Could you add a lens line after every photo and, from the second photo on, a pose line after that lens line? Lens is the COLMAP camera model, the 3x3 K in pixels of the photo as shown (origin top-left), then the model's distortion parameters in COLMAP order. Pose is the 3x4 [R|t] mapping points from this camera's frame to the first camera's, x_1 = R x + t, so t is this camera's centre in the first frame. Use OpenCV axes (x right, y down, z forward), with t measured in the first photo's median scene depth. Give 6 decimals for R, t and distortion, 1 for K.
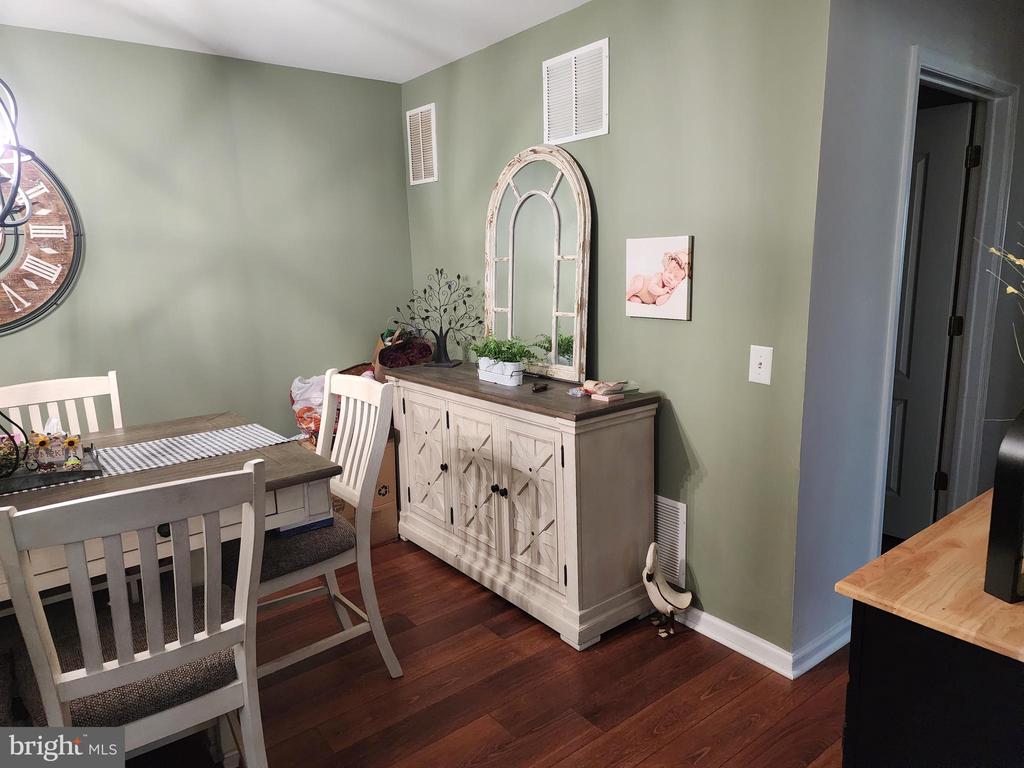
lens RADIAL K [[677.4, 0, 512.0], [0, 677.4, 384.0], [0, 0, 1]] dist [0.093167, -0.078780]
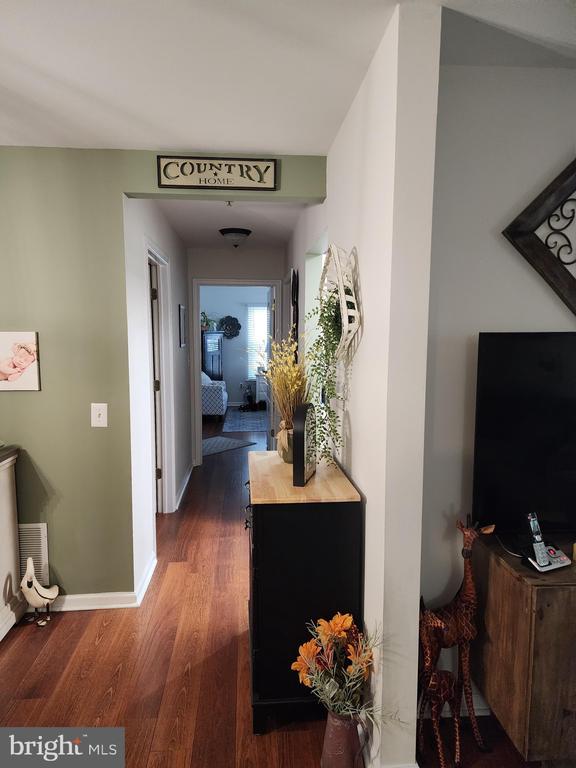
lens RADIAL K [[508.0, 0, 284.6], [0, 508.0, 389.1], [0, 0, 1]] dist [0.093167, -0.078780]
pose [[0.538316, -0.055050, 0.840943, -0.358467], [0.134934, 0.990621, -0.021528, -0.004803], [-0.831871, 0.125060, 0.540695, -0.002726]]
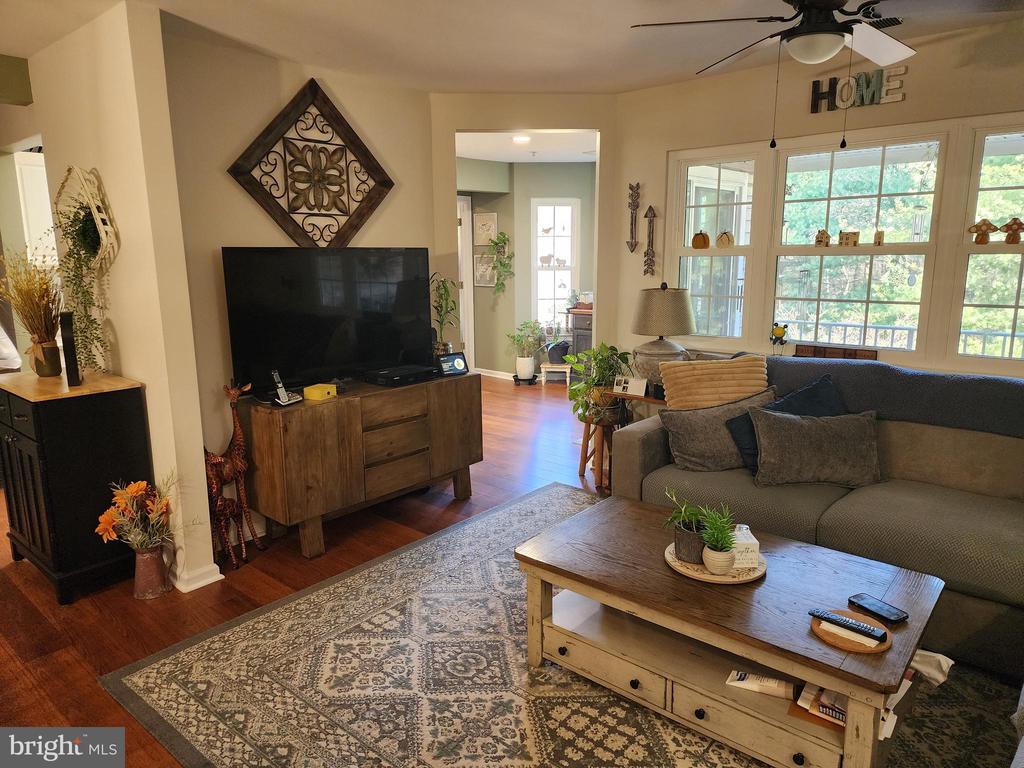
lens RADIAL K [[677.4, 0, 512.0], [0, 677.4, 384.0], [0, 0, 1]] dist [0.093167, -0.078780]
pose [[-0.192968, -0.146755, 0.970168, -1.019945], [0.196548, 0.962930, 0.184754, 0.056404], [-0.961318, 0.226336, -0.156971, -0.116401]]
